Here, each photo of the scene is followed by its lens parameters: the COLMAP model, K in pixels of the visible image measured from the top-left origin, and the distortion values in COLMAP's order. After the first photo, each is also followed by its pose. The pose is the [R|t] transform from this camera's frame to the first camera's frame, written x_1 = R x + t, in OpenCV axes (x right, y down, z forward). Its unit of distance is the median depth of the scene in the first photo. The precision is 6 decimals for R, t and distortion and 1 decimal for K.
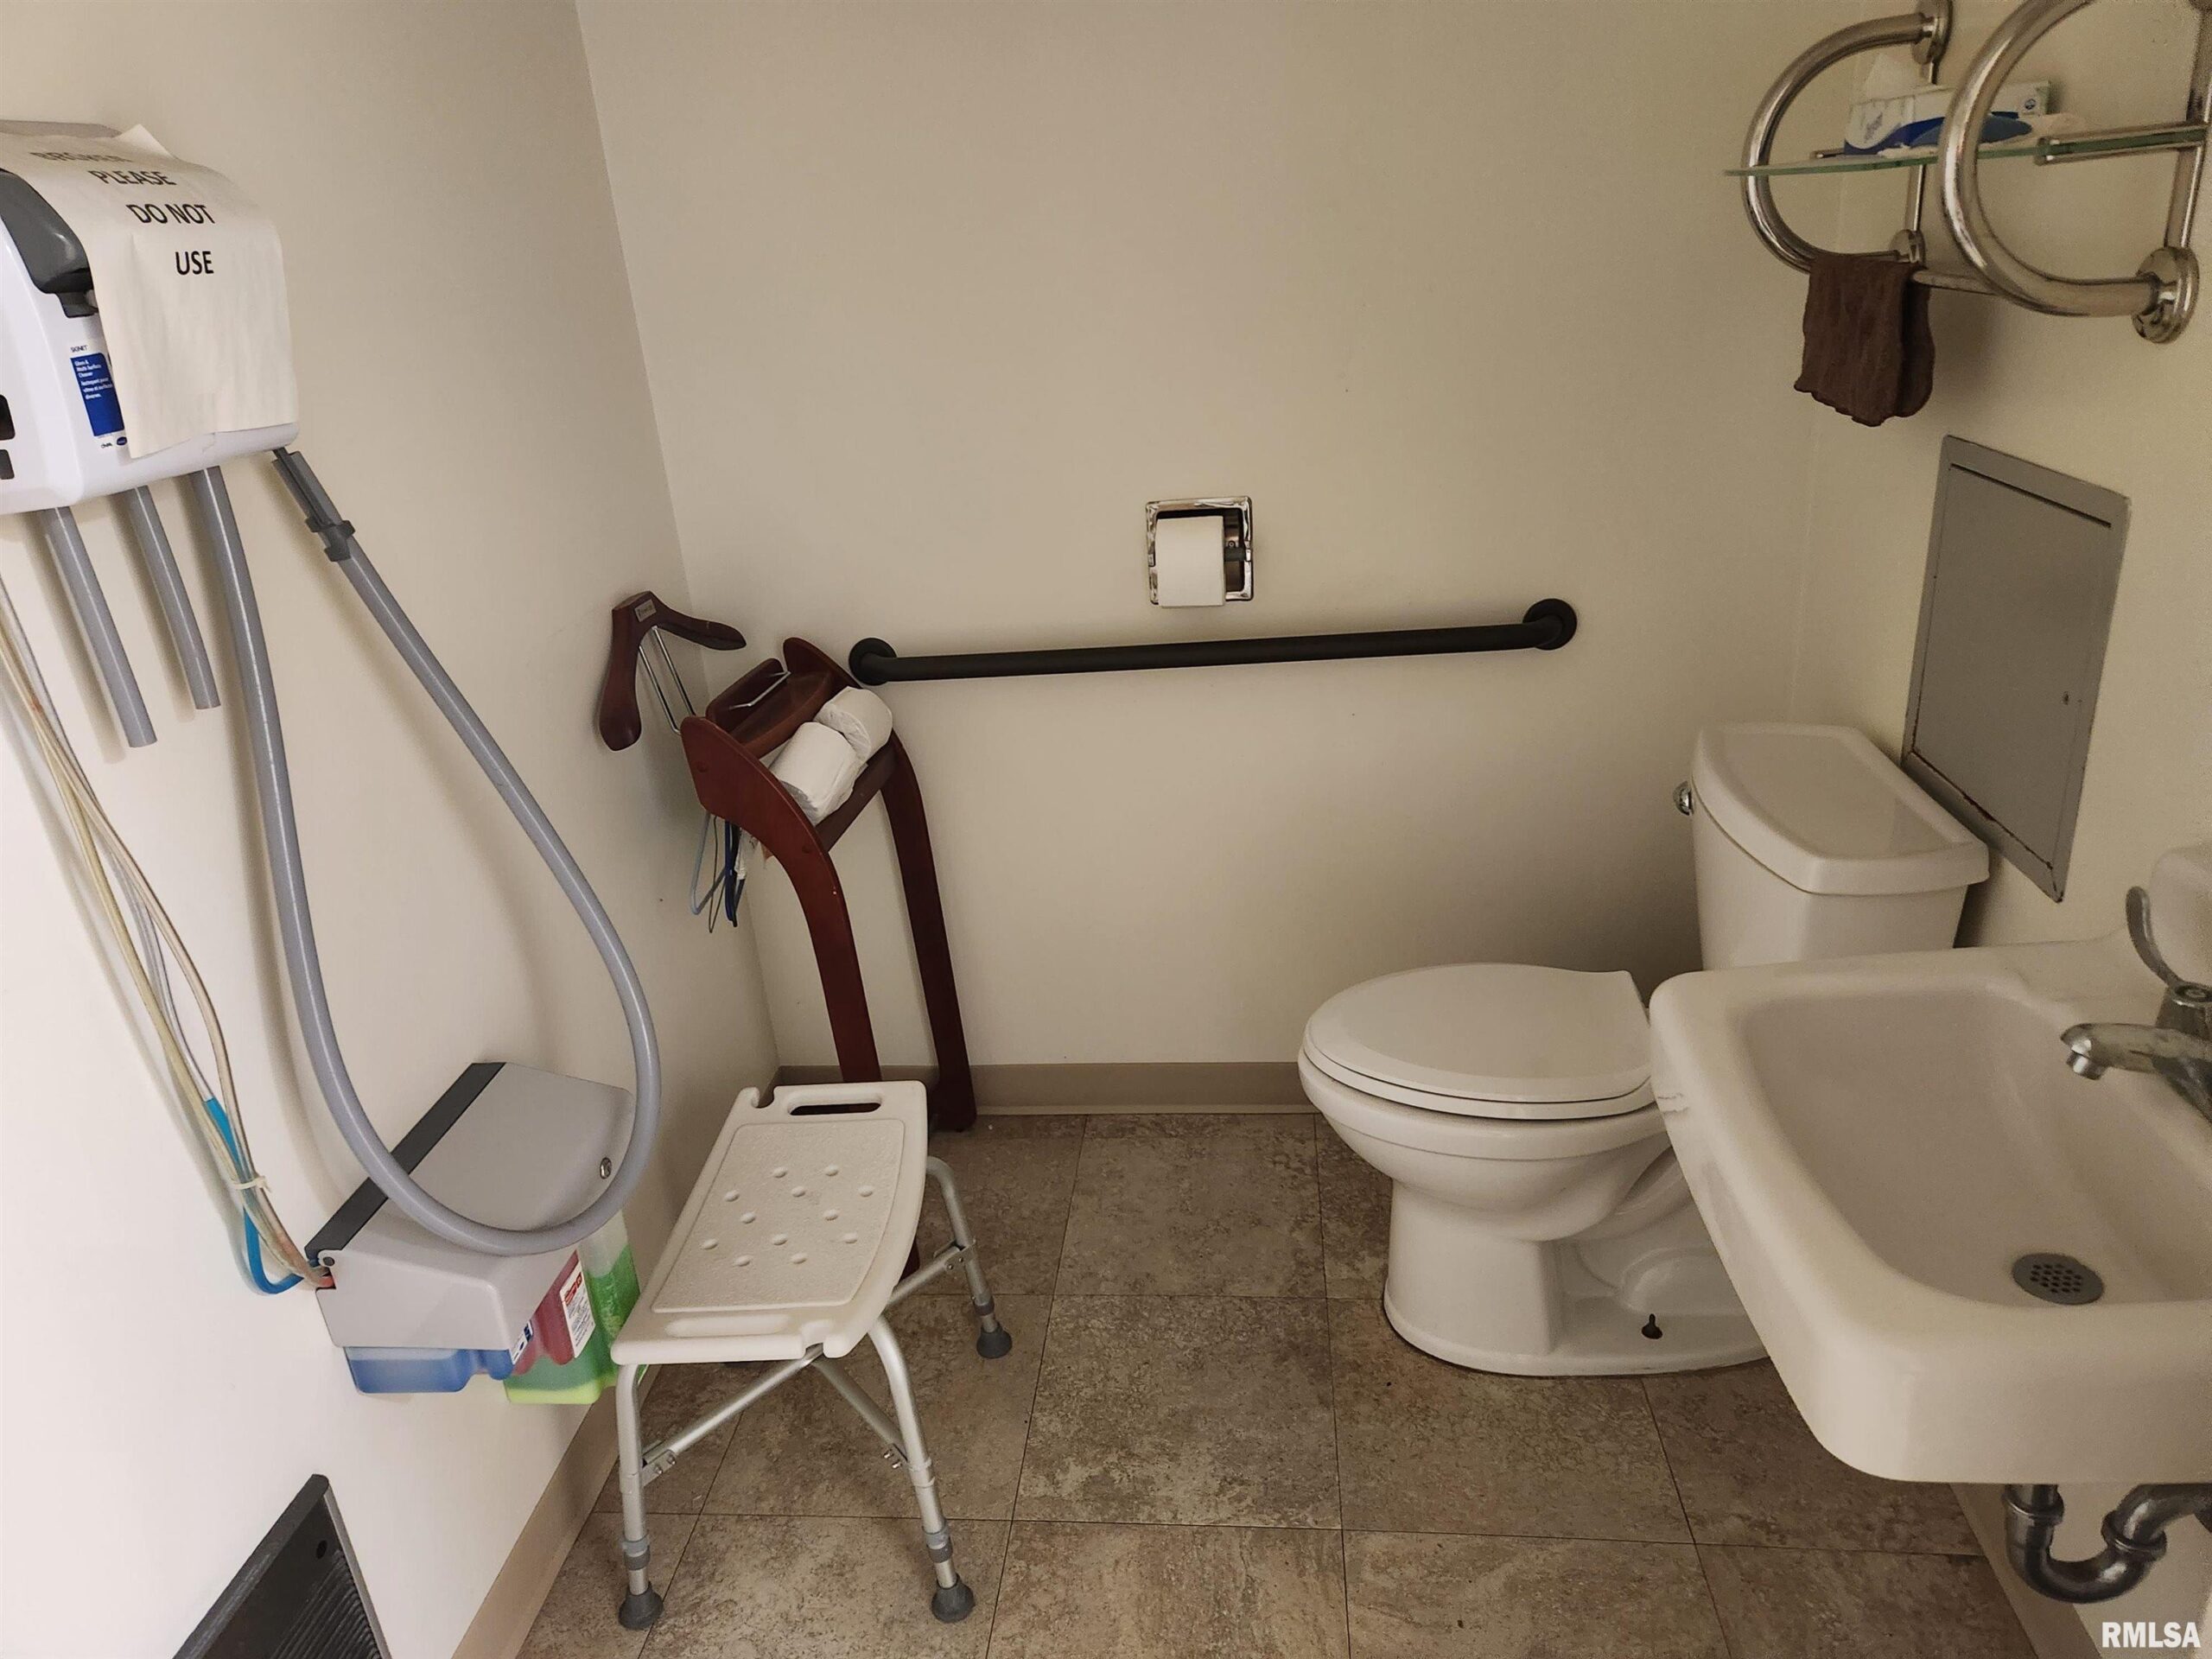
lens RADIAL K [[1466.9, 0, 1081.7], [0, 1466.9, 794.3], [0, 0, 1]] dist [0.063701, -0.056617]
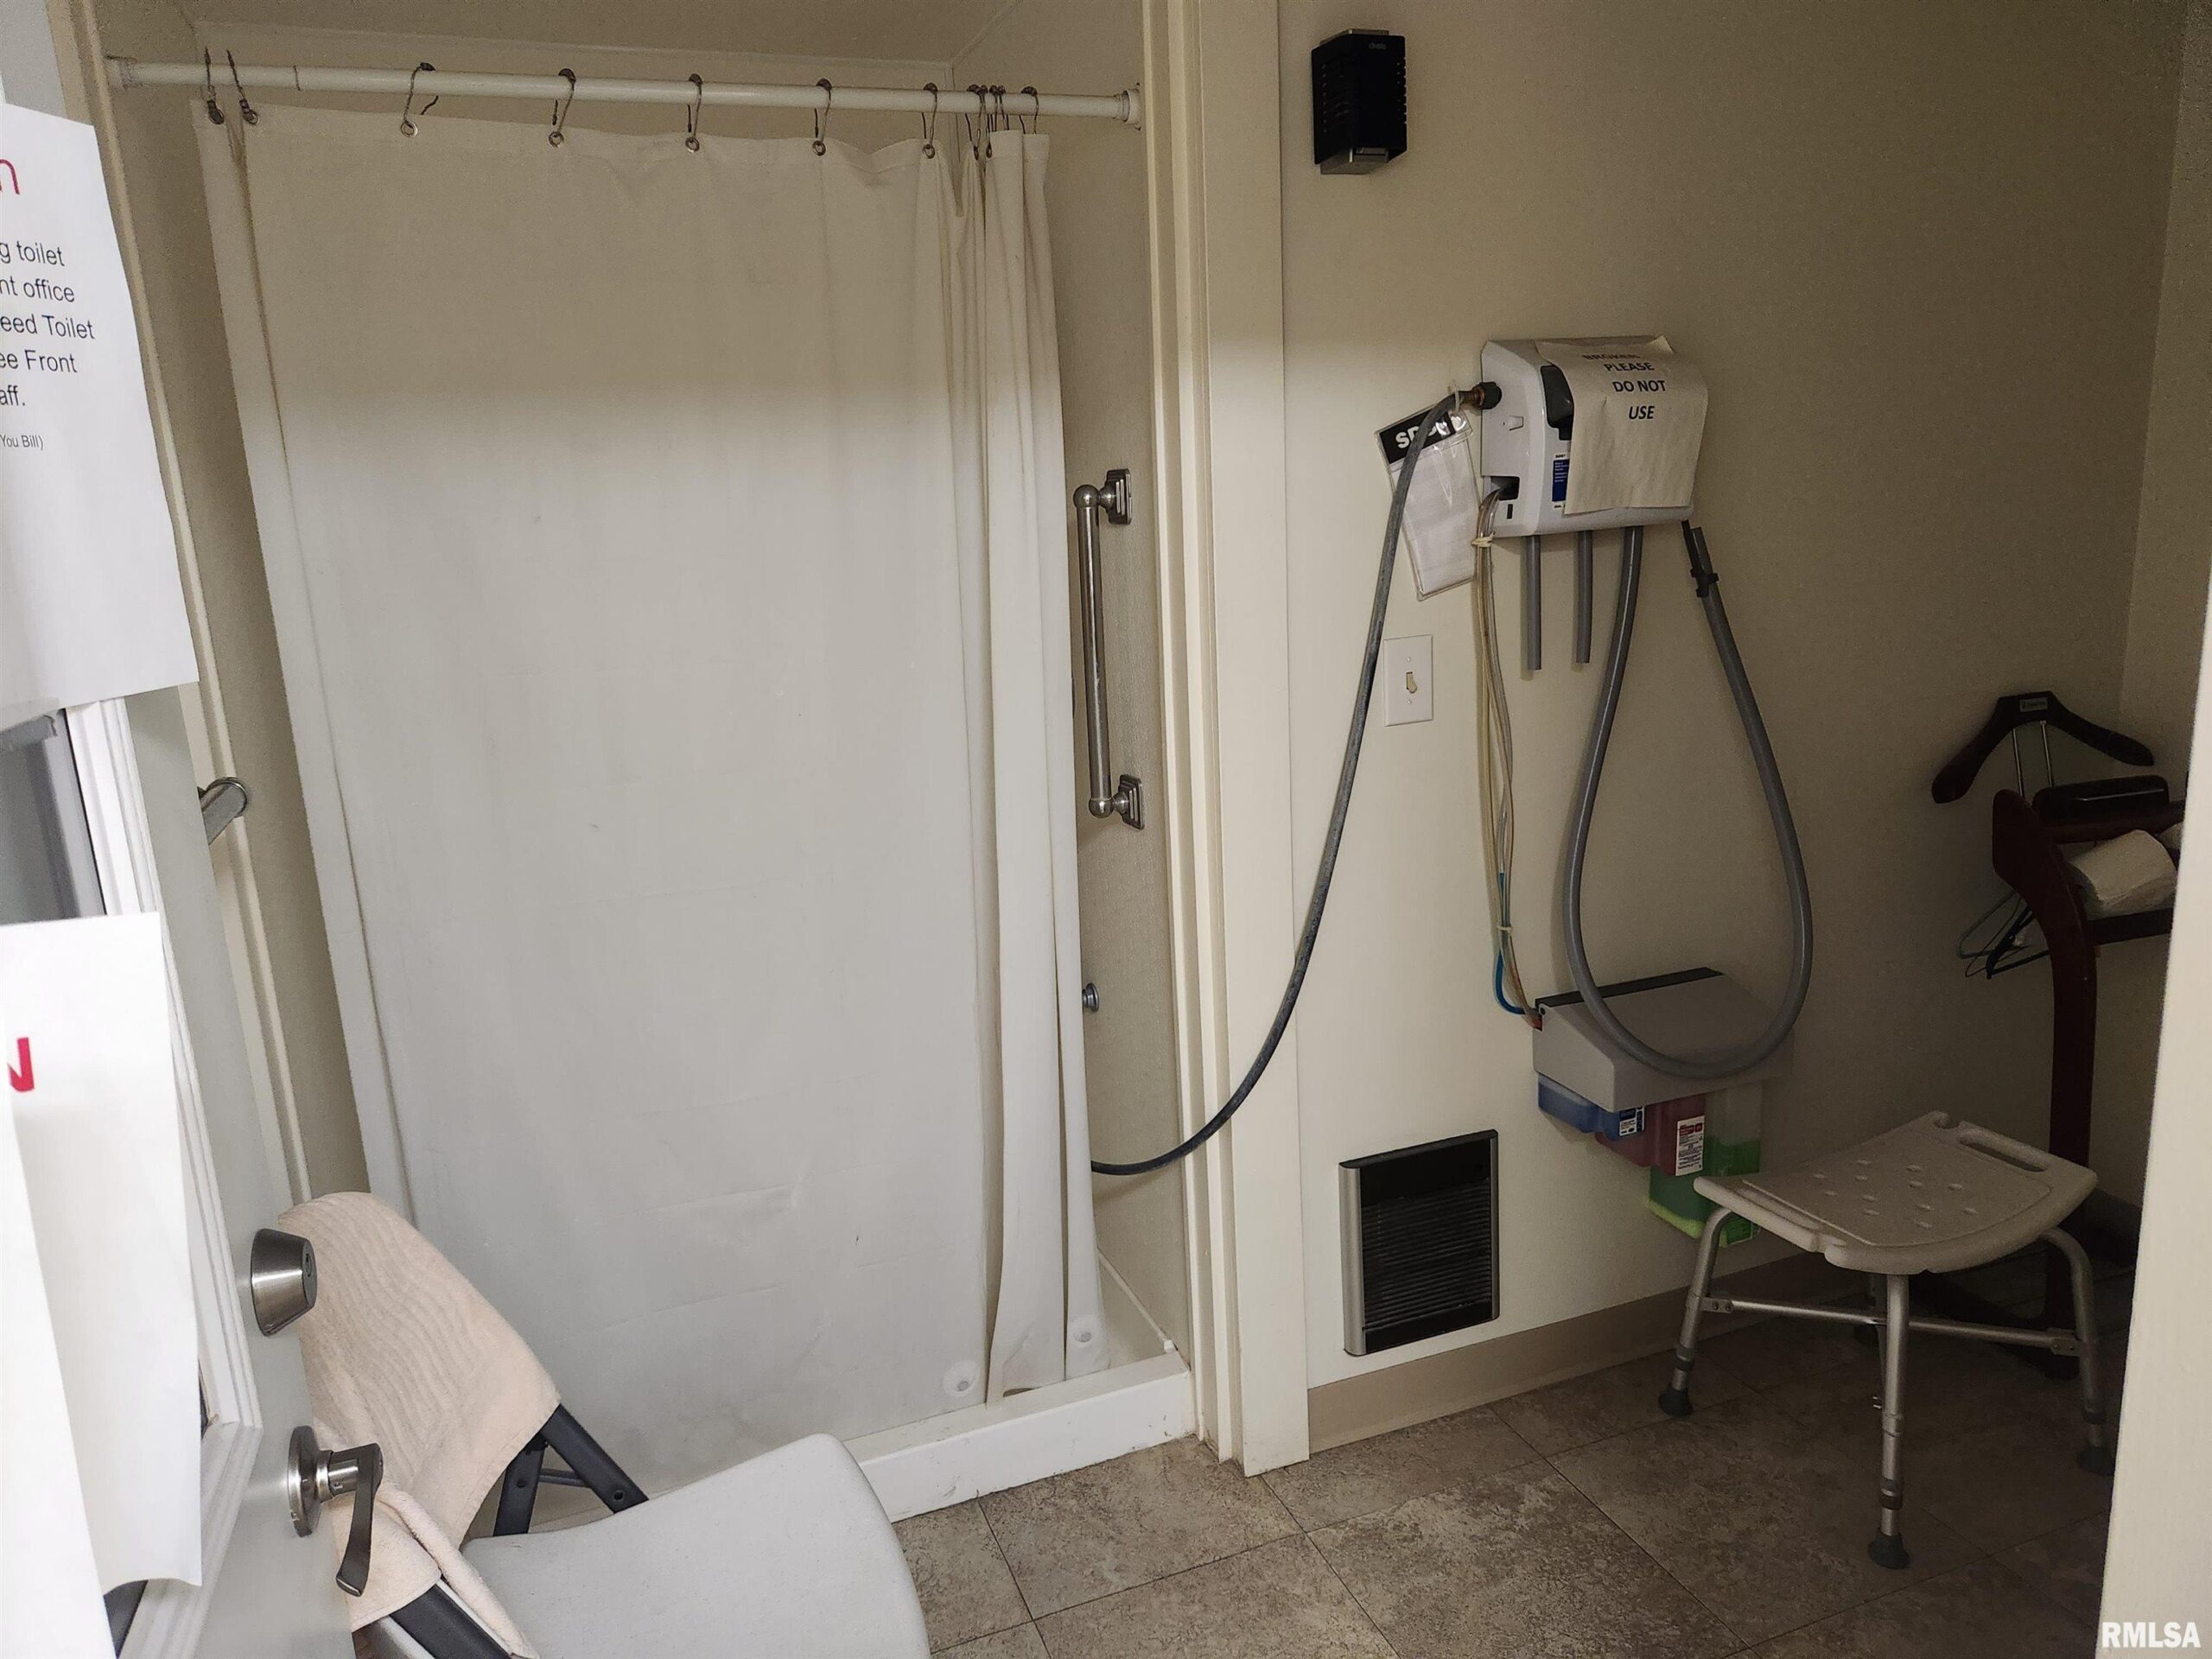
lens RADIAL K [[1466.9, 0, 1081.7], [0, 1466.9, 794.3], [0, 0, 1]] dist [0.063701, -0.056617]
pose [[0.443280, 0.238058, -0.864194, 0.640230], [-0.311840, 0.944824, 0.100314, 0.090142], [0.840392, 0.225023, 0.493058, -0.284434]]
